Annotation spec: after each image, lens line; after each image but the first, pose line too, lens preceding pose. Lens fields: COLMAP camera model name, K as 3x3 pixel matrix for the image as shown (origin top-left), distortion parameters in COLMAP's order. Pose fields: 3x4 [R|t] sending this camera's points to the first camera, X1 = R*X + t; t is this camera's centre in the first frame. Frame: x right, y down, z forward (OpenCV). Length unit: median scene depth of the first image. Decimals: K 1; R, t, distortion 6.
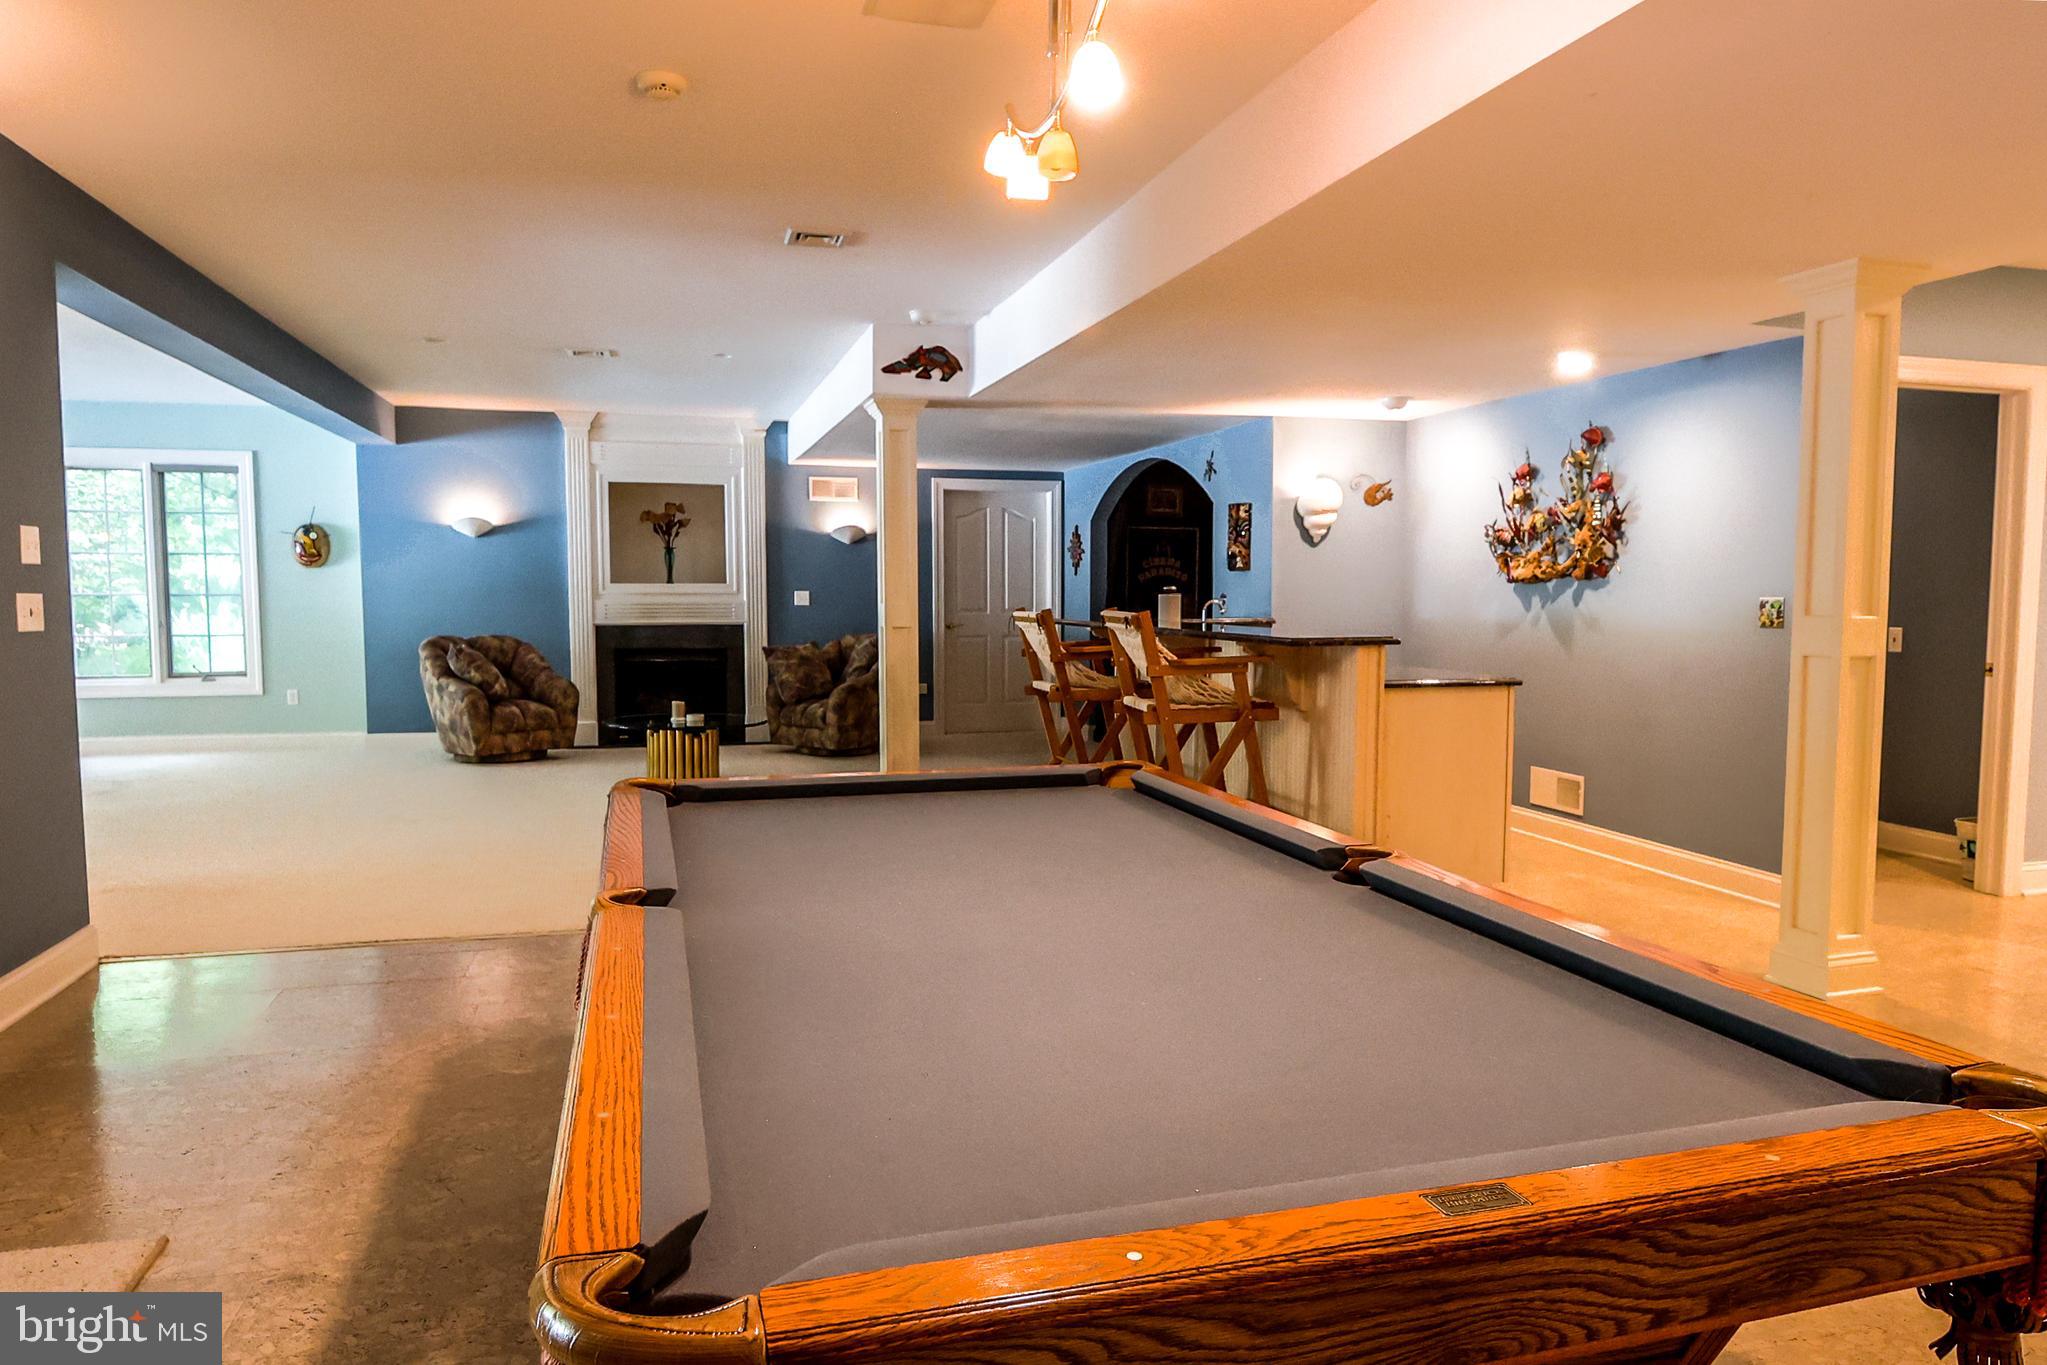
lens RADIAL K [[1333.6, 0, 1025.9], [0, 1333.6, 693.8], [0, 0, 1]] dist [0.007831, -0.030893]
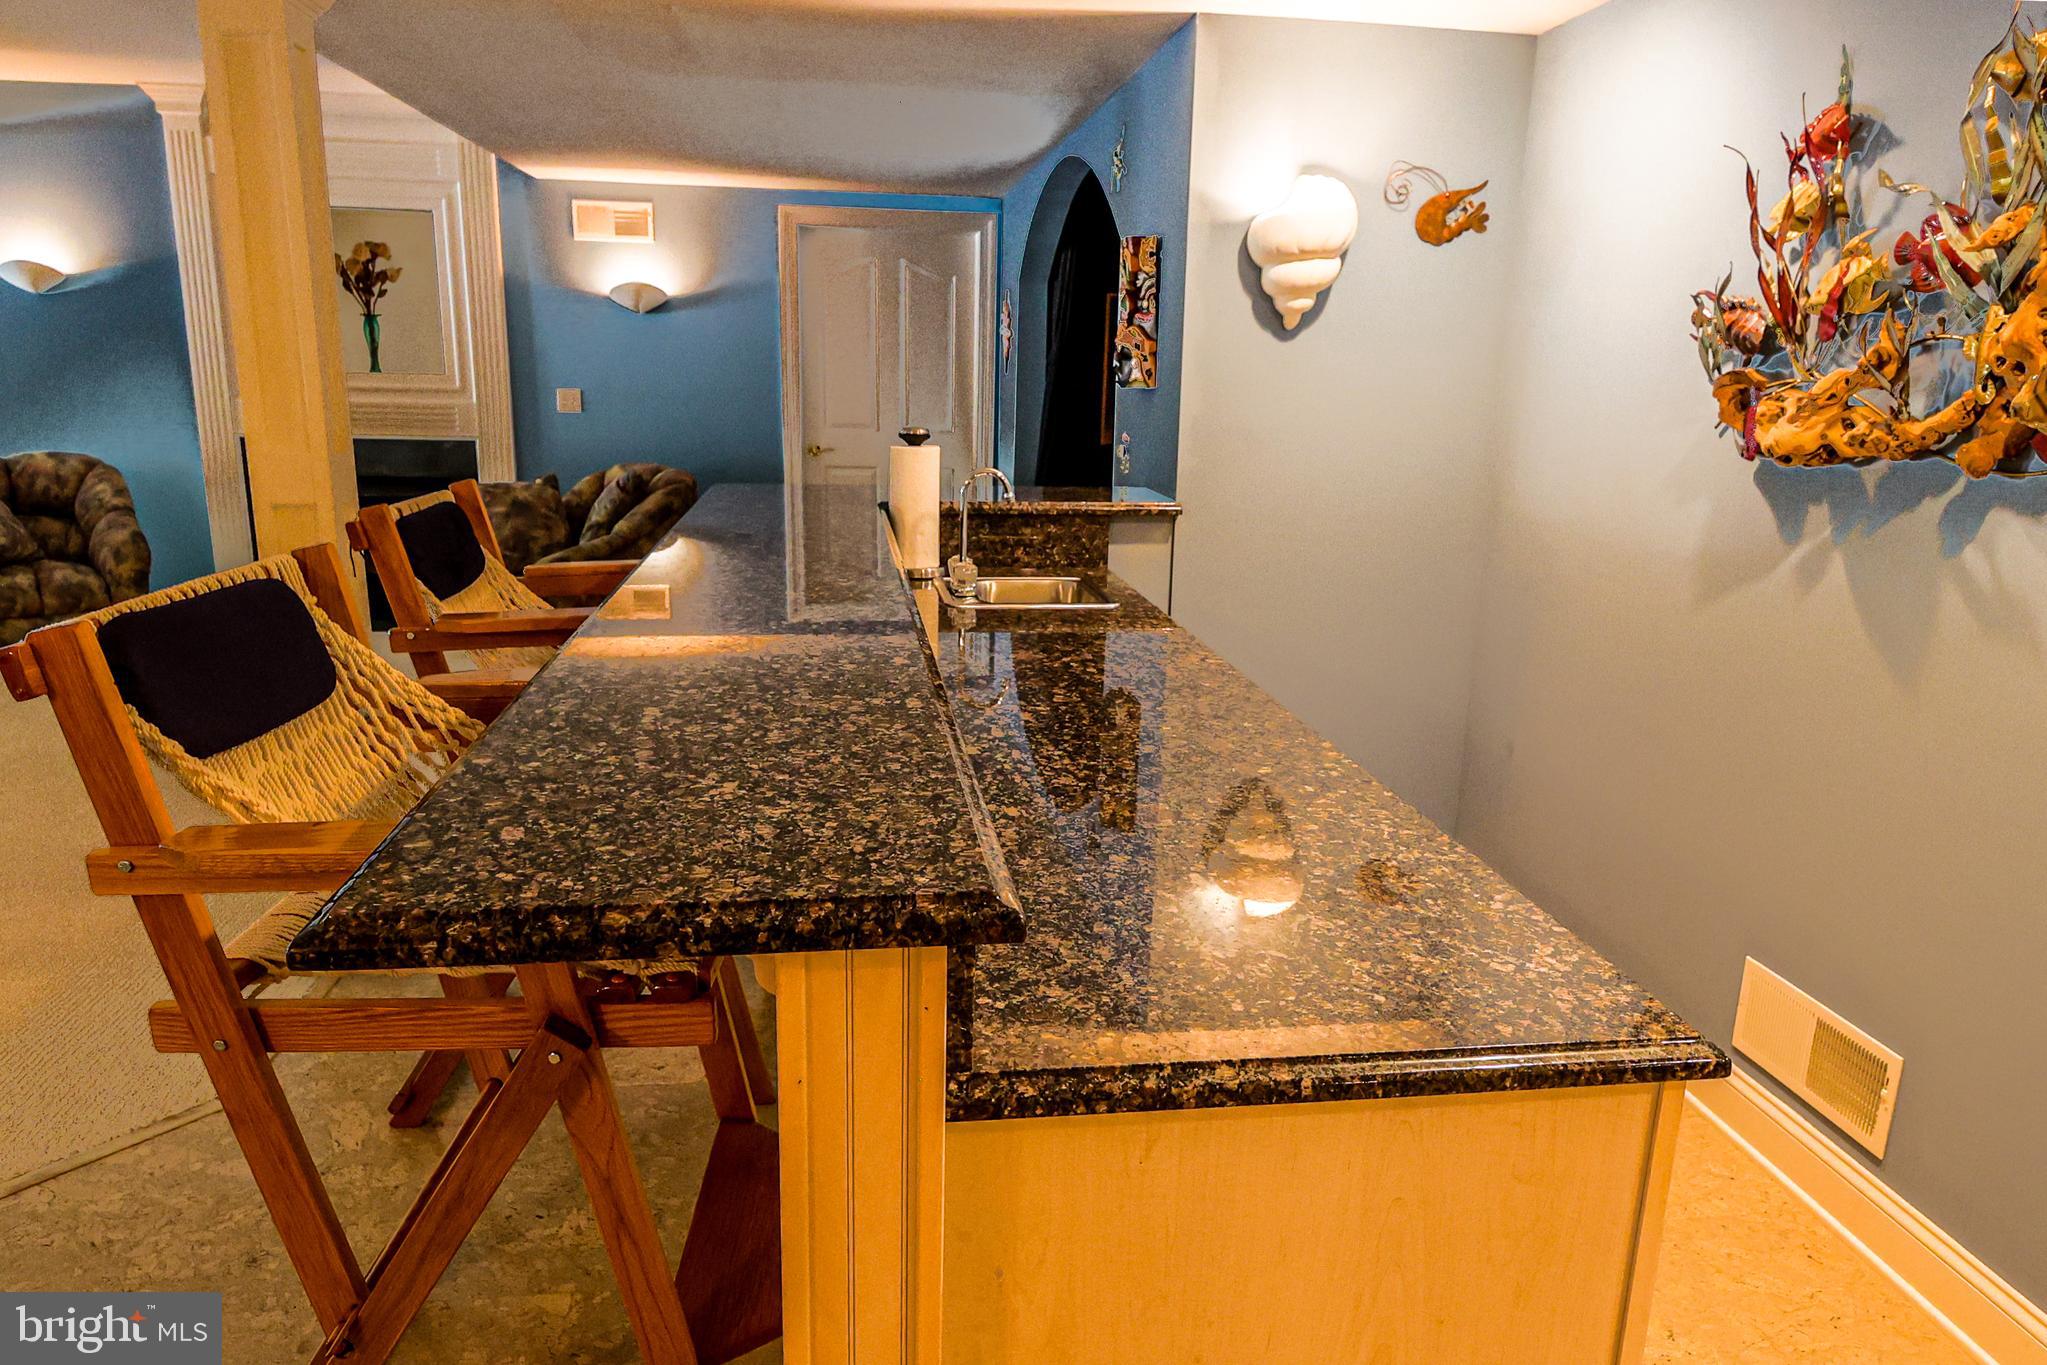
lens RADIAL K [[1333.6, 0, 1025.9], [0, 1333.6, 693.8], [0, 0, 1]] dist [0.007831, -0.030893]
pose [[0.989021, 0.057434, -0.136159, 0.195801], [-0.034451, 0.985608, 0.165497, -0.064324], [0.143705, -0.158989, 0.976766, 0.536870]]
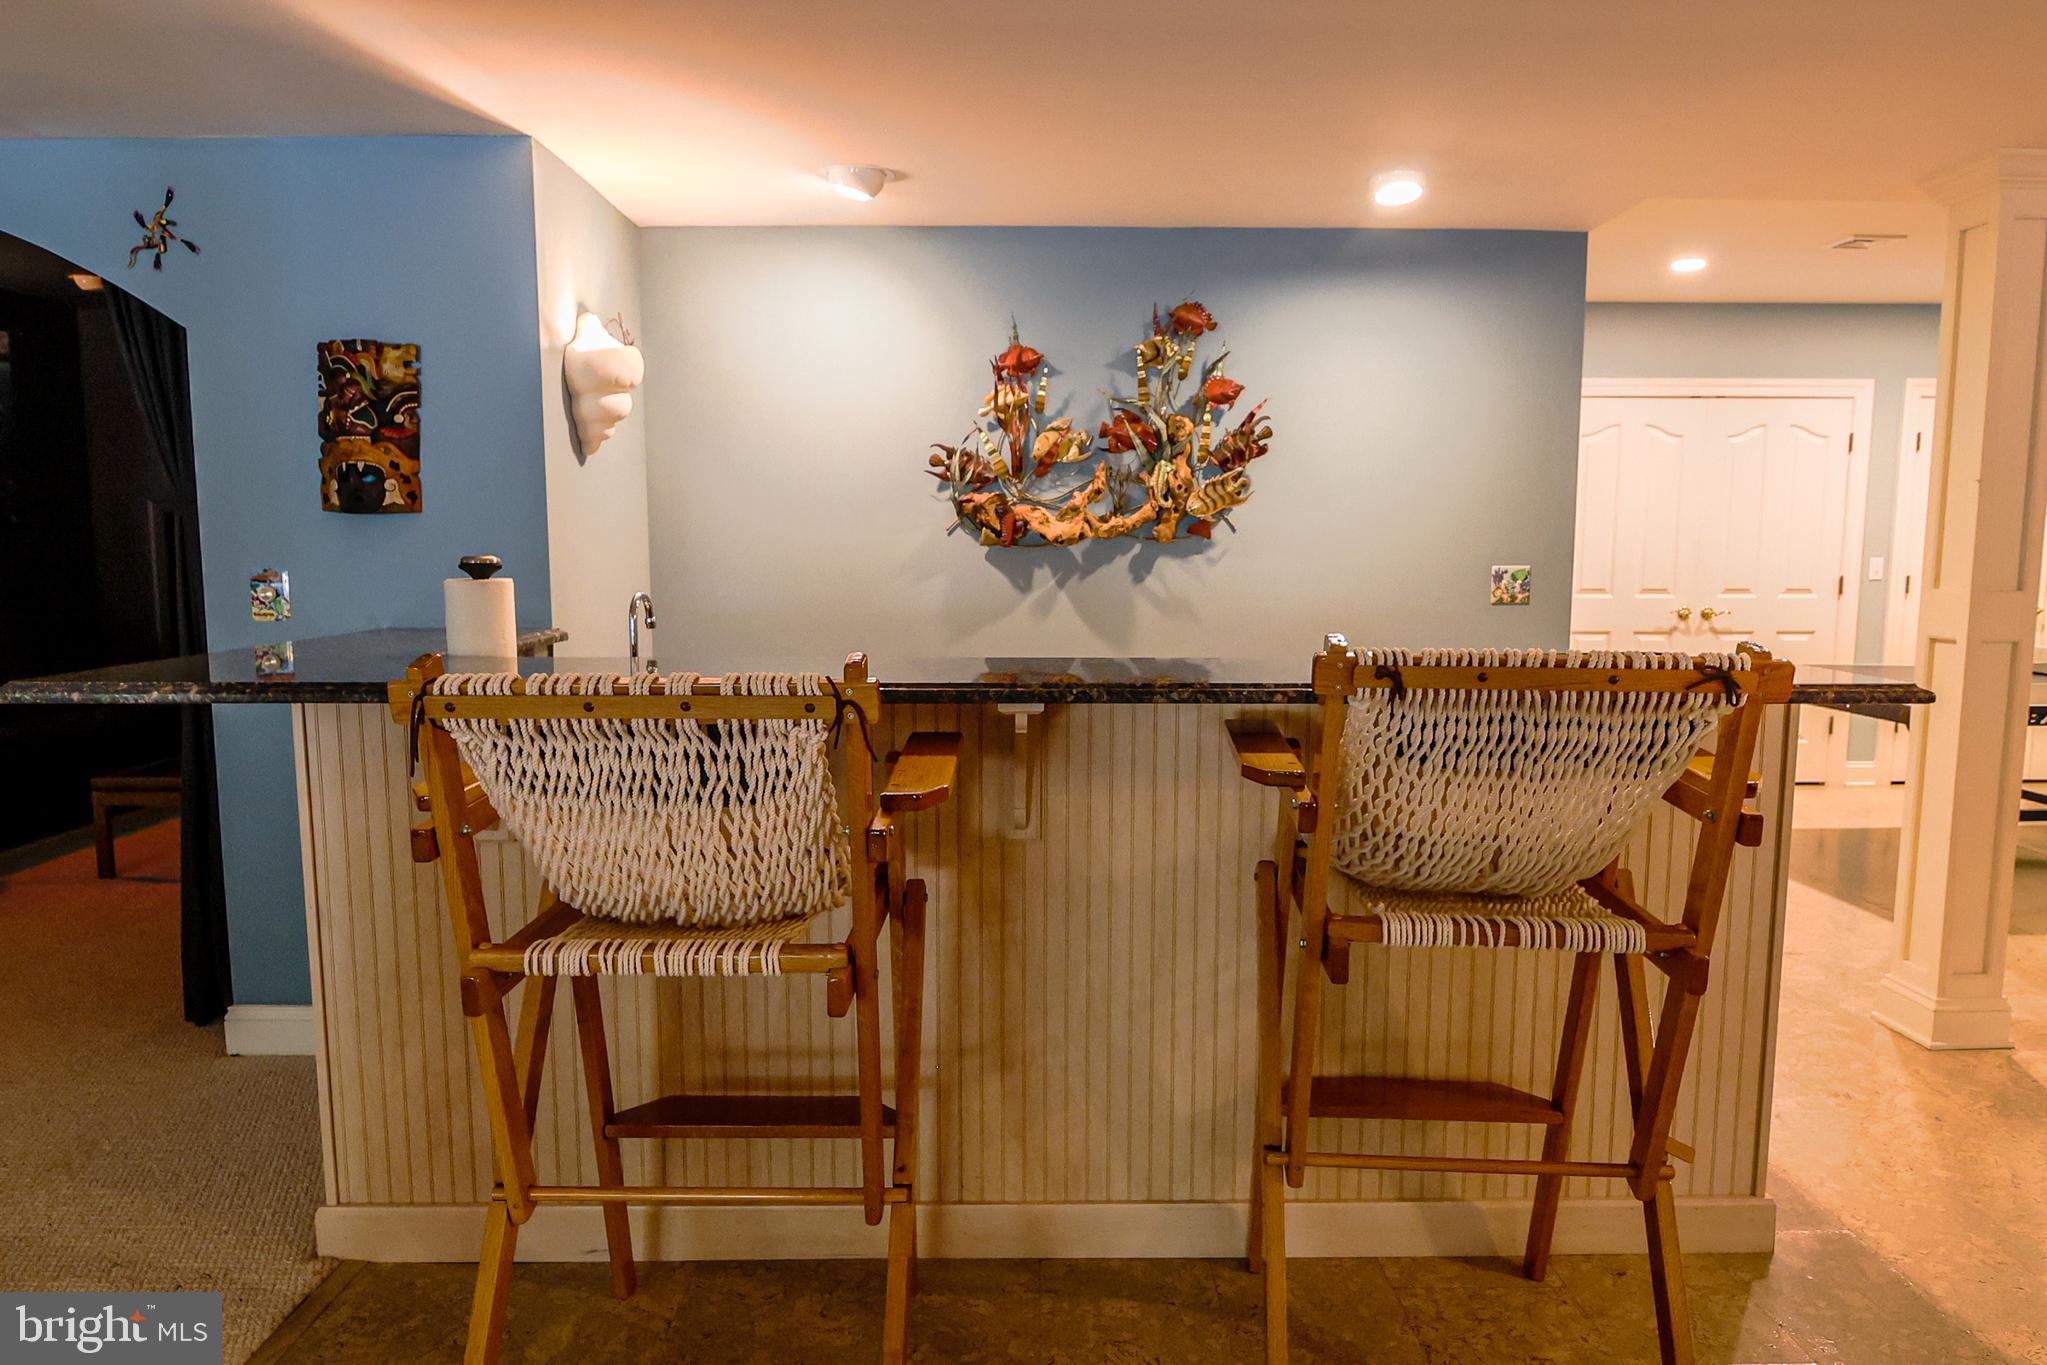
lens RADIAL K [[1333.6, 0, 1025.9], [0, 1333.6, 693.8], [0, 0, 1]] dist [0.007831, -0.030893]
pose [[0.245985, -0.107153, 0.963333, -0.188681], [0.075272, 0.992981, 0.091231, -0.062268], [-0.966347, 0.050071, 0.252324, 0.738953]]
